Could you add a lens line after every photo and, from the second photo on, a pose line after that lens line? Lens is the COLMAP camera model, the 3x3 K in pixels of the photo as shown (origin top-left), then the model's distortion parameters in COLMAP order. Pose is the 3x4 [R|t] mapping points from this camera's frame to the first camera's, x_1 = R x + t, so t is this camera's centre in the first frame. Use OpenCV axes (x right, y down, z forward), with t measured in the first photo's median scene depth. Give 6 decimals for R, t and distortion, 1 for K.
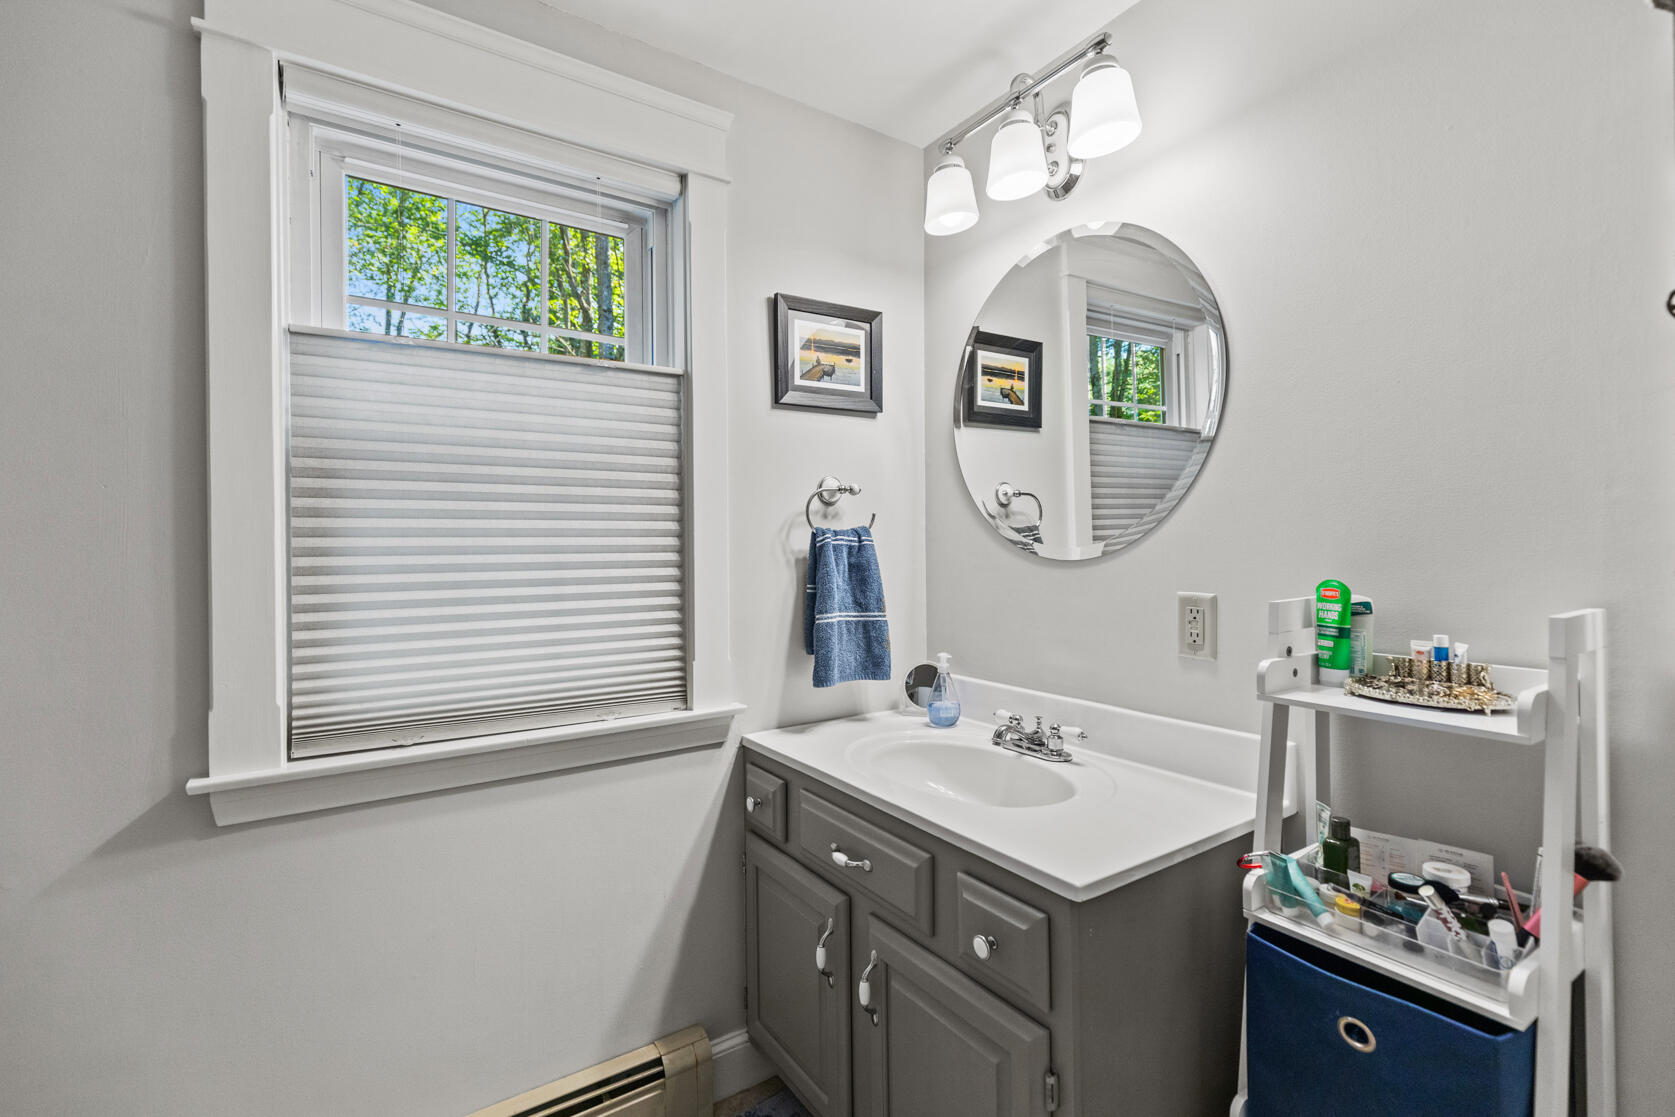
lens RADIAL K [[750.1, 0, 843.4], [0, 750.1, 547.5], [0, 0, 1]] dist [0.006672, -0.000869]
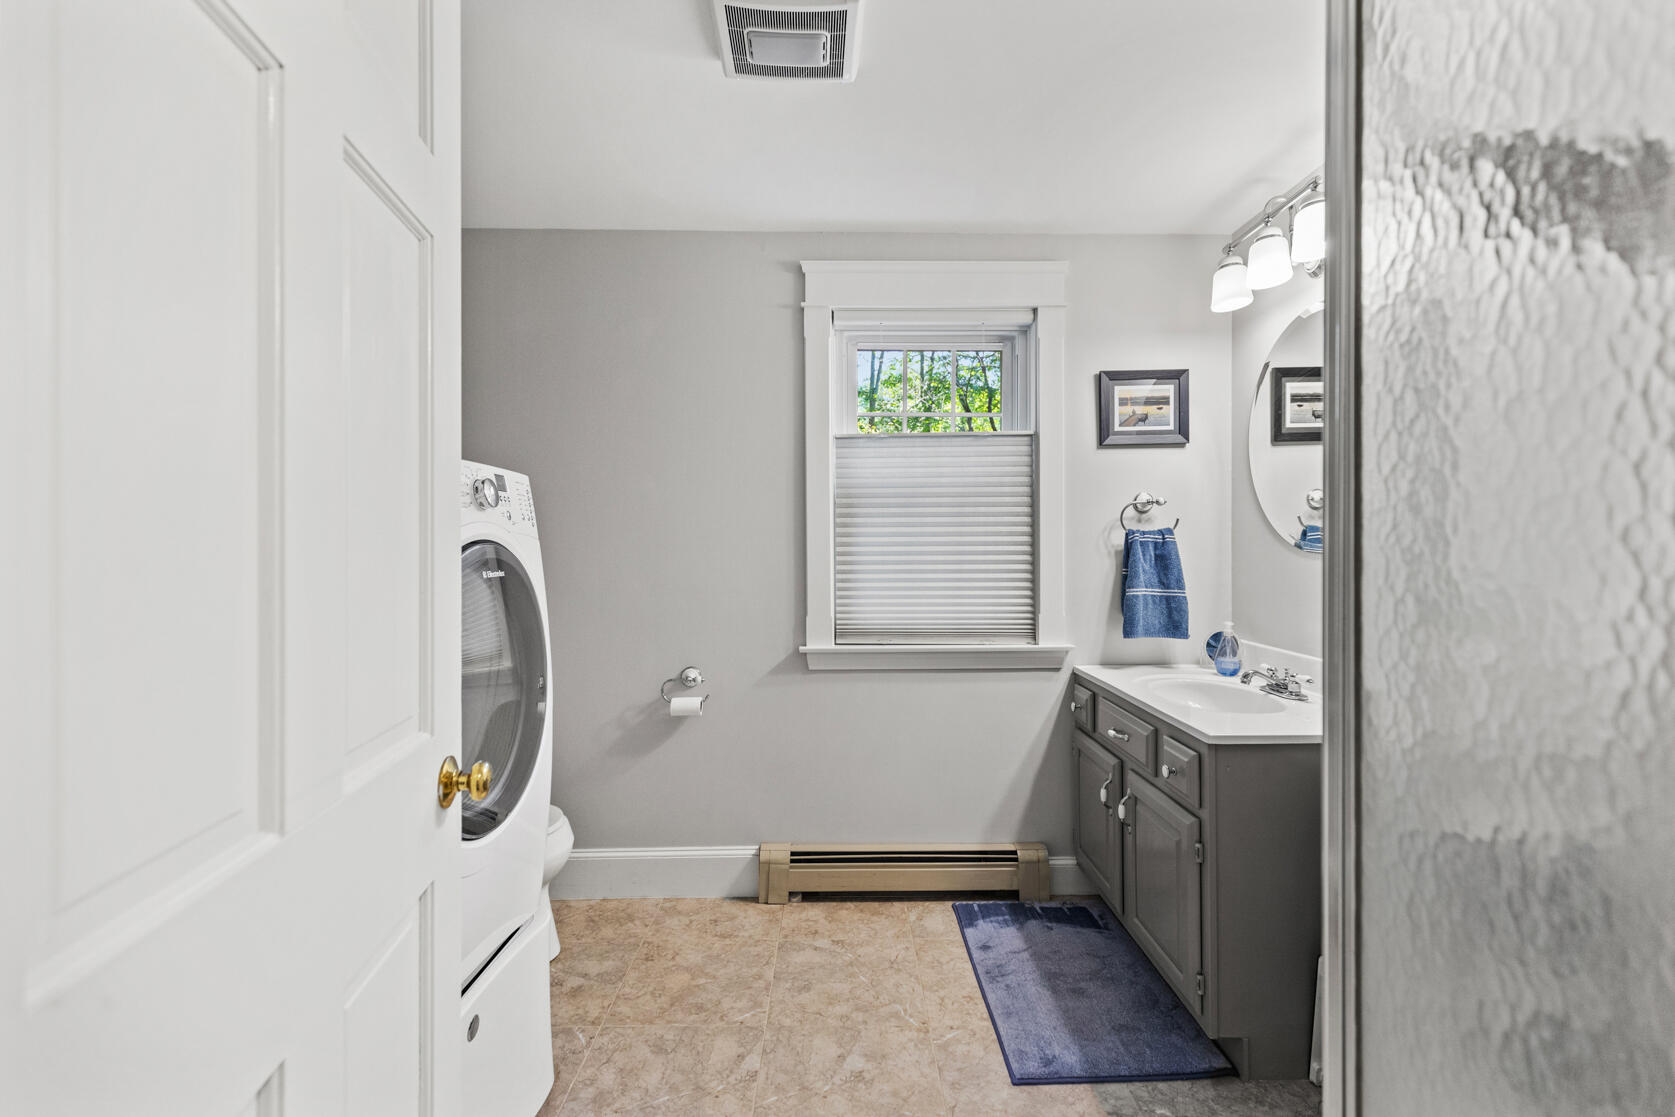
lens RADIAL K [[750.1, 0, 842.4], [0, 750.1, 547.7], [0, 0, 1]] dist [0.006672, -0.000869]
pose [[0.834099, 0.007793, -0.551560, 0.327441], [-0.002555, 0.999944, 0.010263, -0.004607], [0.551609, -0.007151, 0.834072, -0.555606]]
